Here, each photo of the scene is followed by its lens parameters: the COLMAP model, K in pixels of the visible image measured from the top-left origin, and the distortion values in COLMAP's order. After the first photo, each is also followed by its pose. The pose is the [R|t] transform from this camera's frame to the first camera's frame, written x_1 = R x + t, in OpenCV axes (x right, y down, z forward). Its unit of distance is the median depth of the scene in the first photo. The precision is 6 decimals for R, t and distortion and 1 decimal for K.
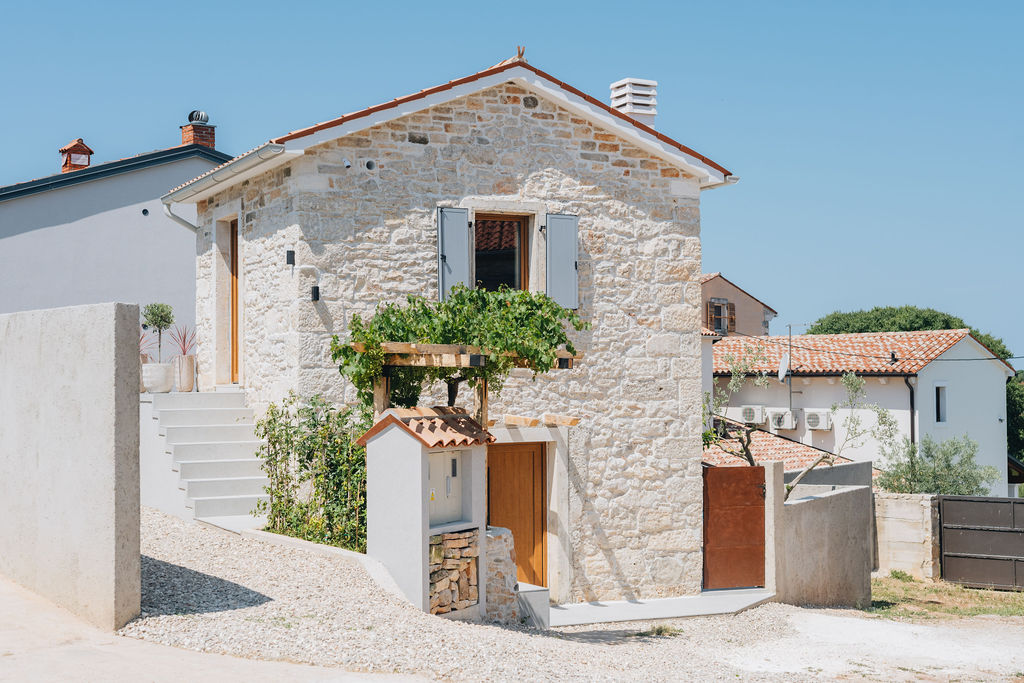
lens RADIAL K [[1538.3, 0, 517.3], [0, 1538.3, 361.7], [0, 0, 1]] dist [0.012799, 0.000000]
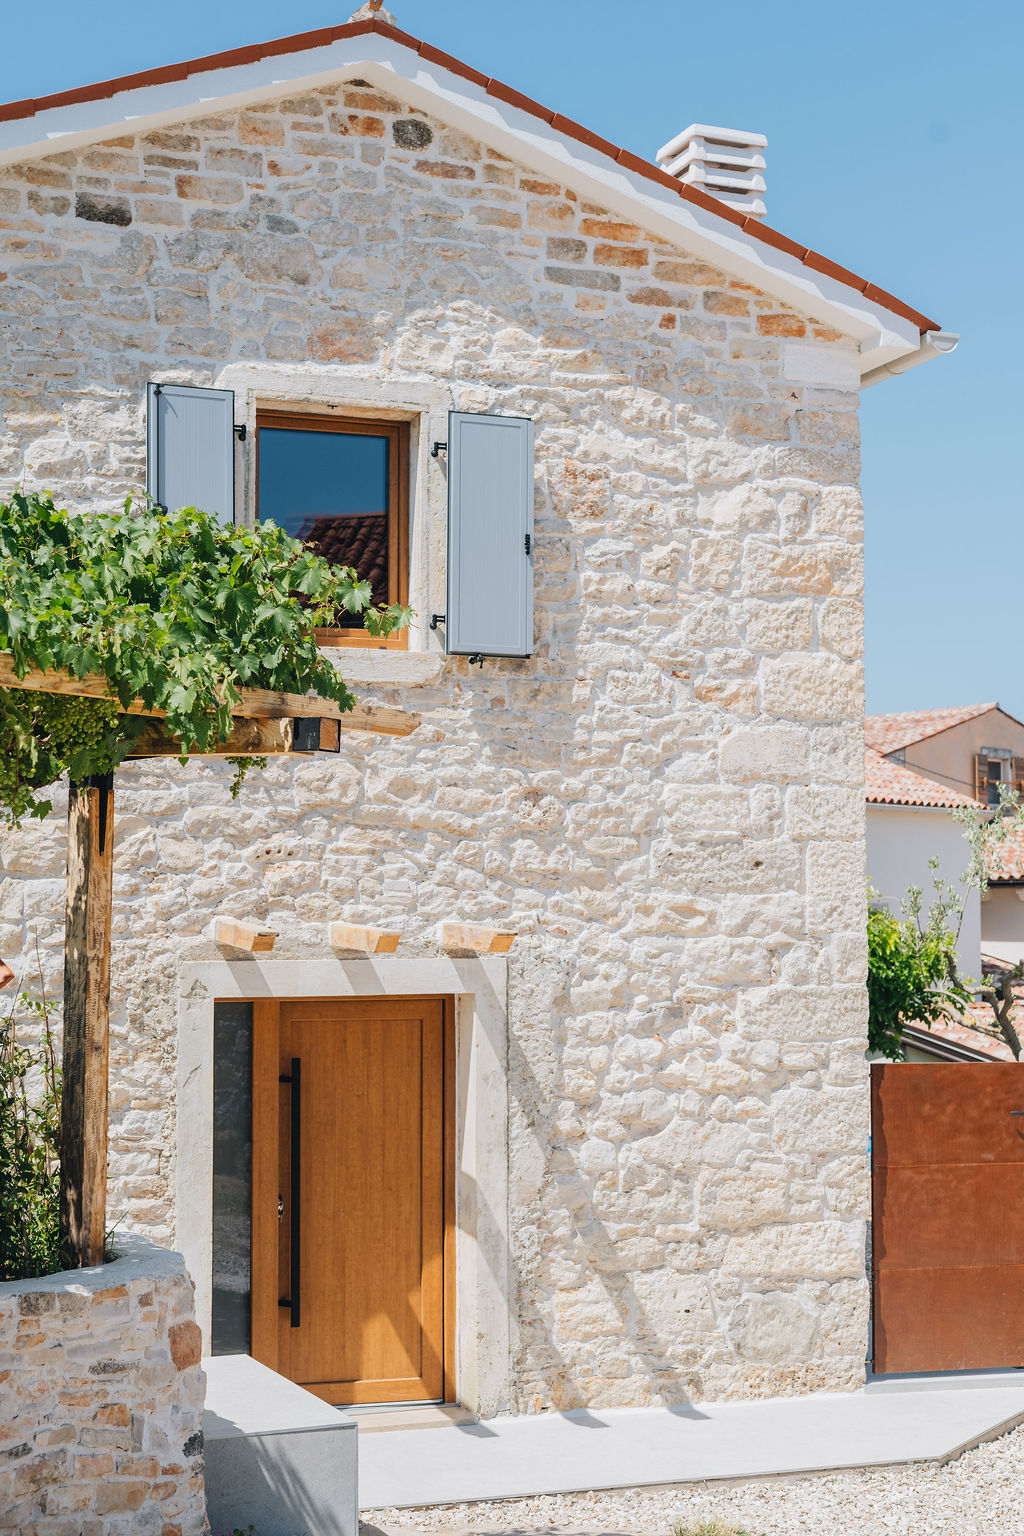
lens RADIAL K [[2307.4, 0, 469.7], [0, 2307.4, 779.6], [0, 0, 1]] dist [0.012799, 0.000000]
pose [[0.994327, -0.000963, -0.106361, 0.084794], [-0.003782, 0.999007, -0.044400, 0.023199], [0.106298, 0.044551, 0.993336, 0.410829]]
